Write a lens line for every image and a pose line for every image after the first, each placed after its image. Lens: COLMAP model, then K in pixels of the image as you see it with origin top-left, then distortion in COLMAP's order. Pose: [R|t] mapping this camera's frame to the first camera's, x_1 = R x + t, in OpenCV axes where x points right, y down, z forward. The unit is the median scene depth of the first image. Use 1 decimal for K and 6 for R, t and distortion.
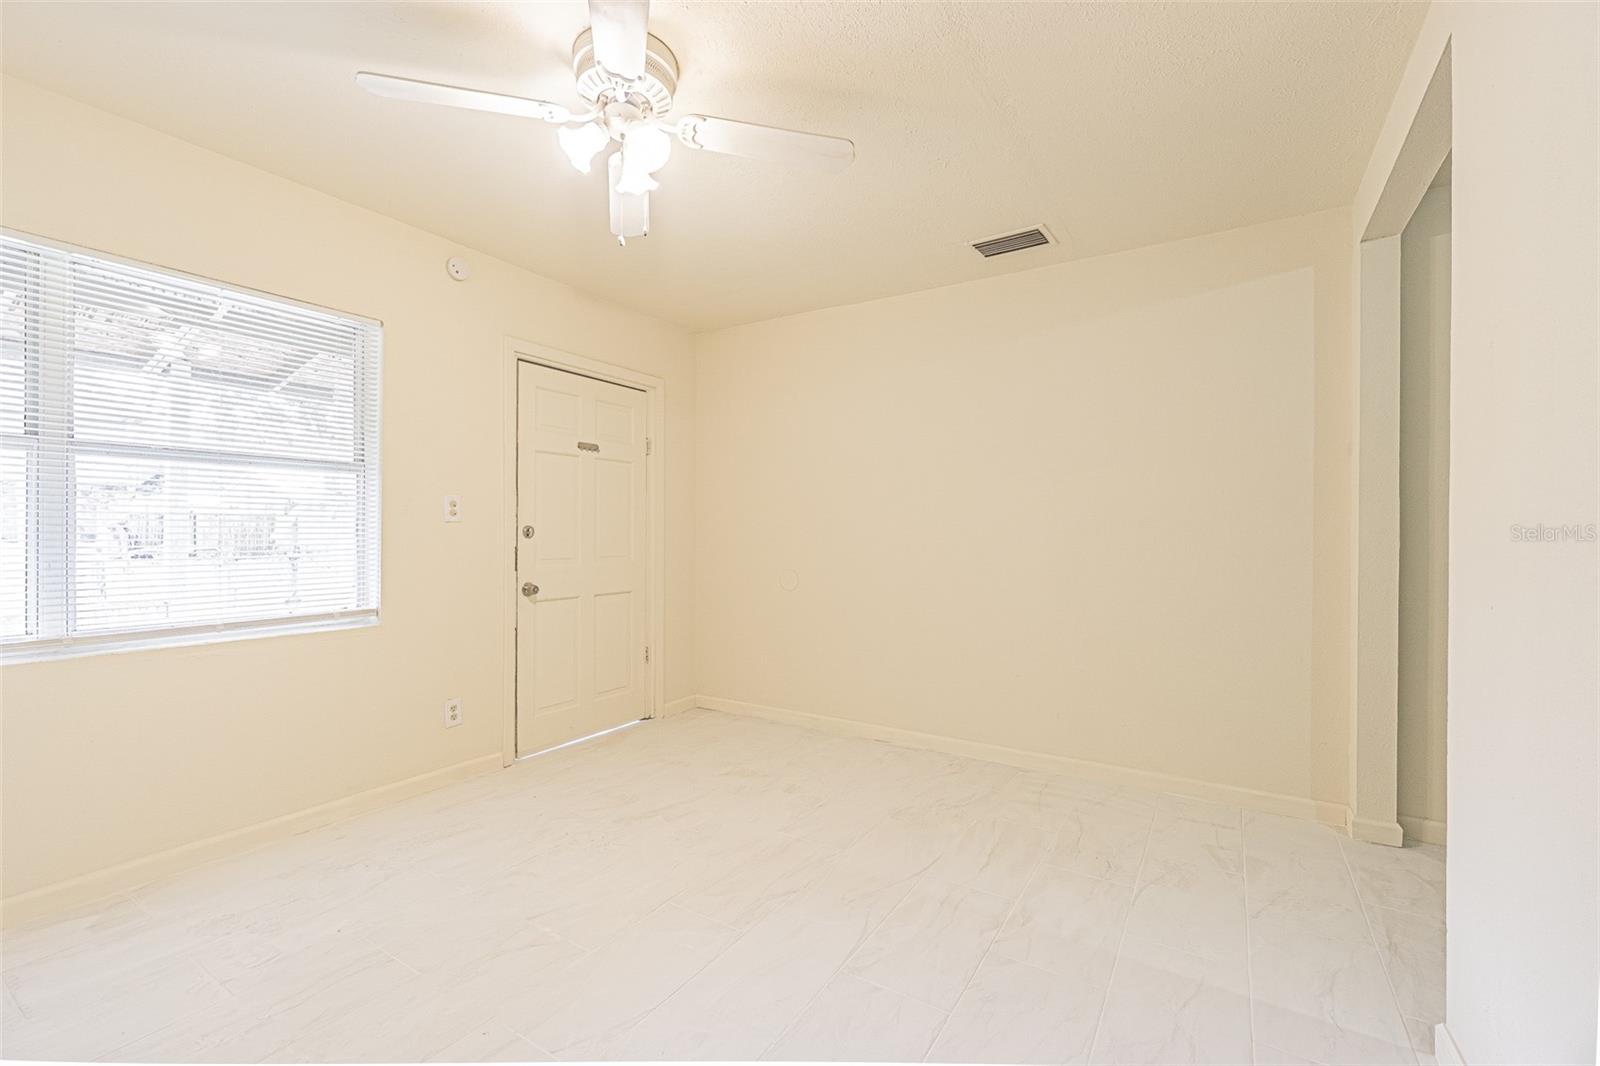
lens RADIAL K [[697.1, 0, 798.4], [0, 697.1, 532.4], [0, 0, 1]] dist [-0.002473, 0.000039]
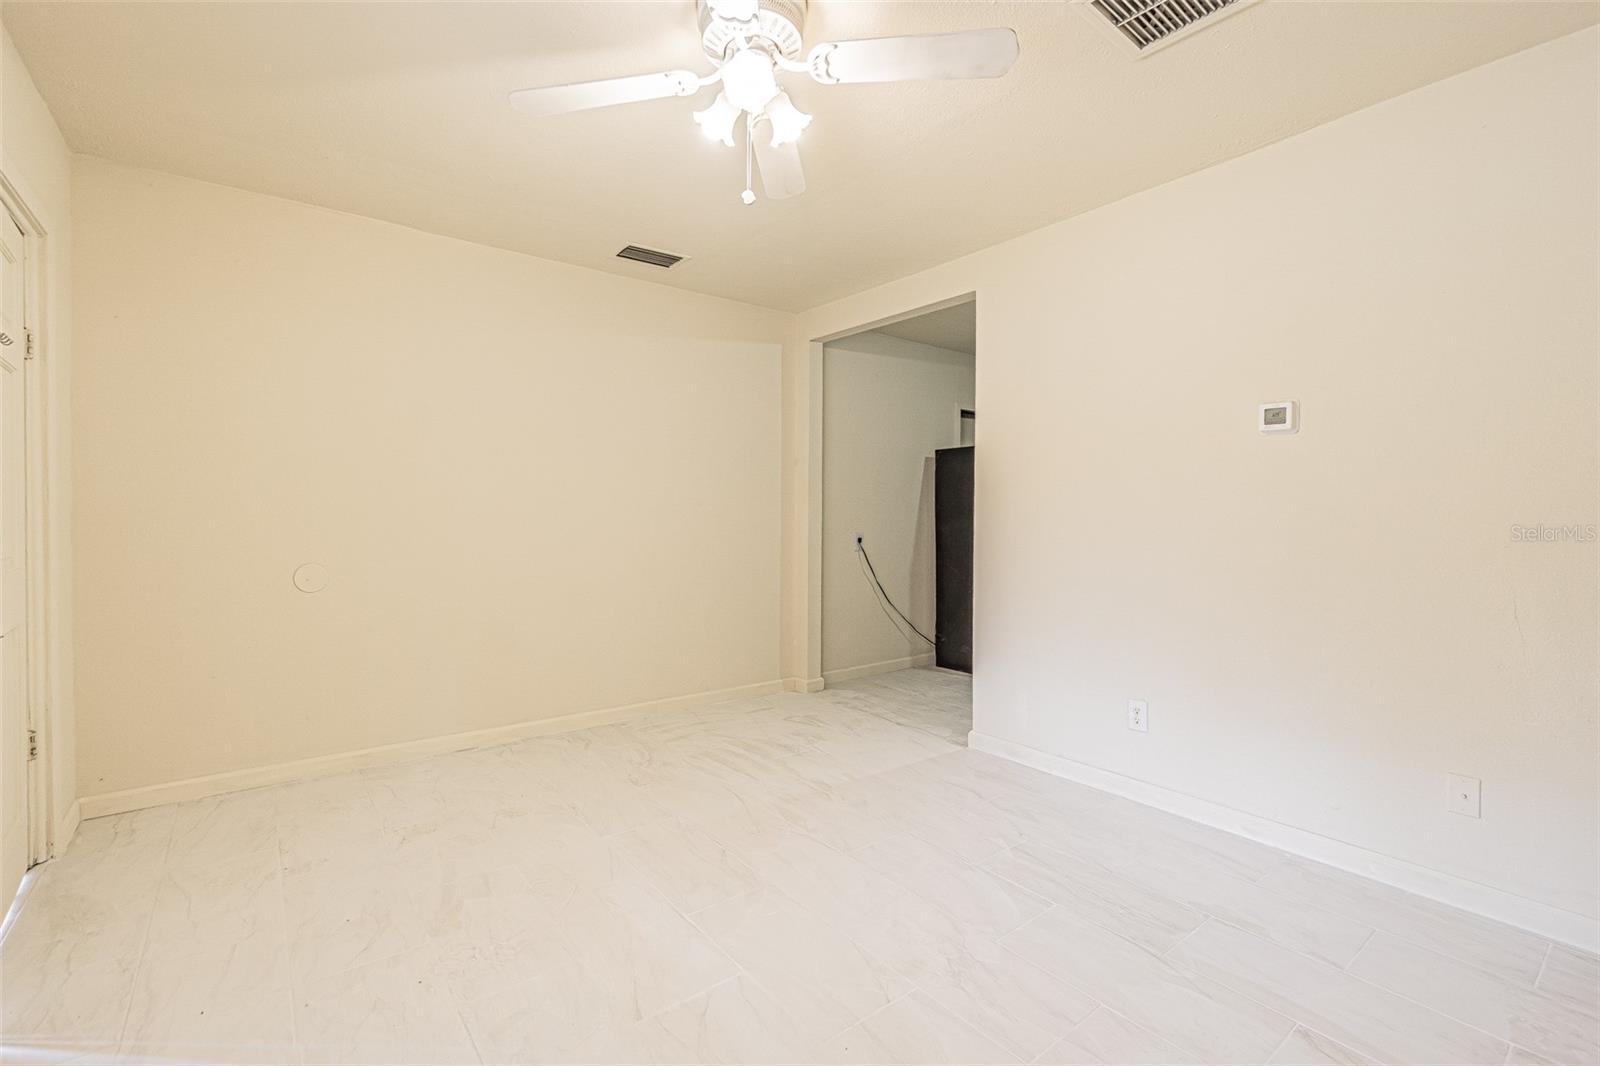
lens RADIAL K [[697.1, 0, 794.4], [0, 697.1, 526.3], [0, 0, 1]] dist [-0.002473, 0.000039]
pose [[0.351394, -0.022052, 0.935968, -0.613568], [0.000786, 0.999729, 0.023259, -0.002853], [-0.936227, -0.007437, 0.351316, 0.340672]]
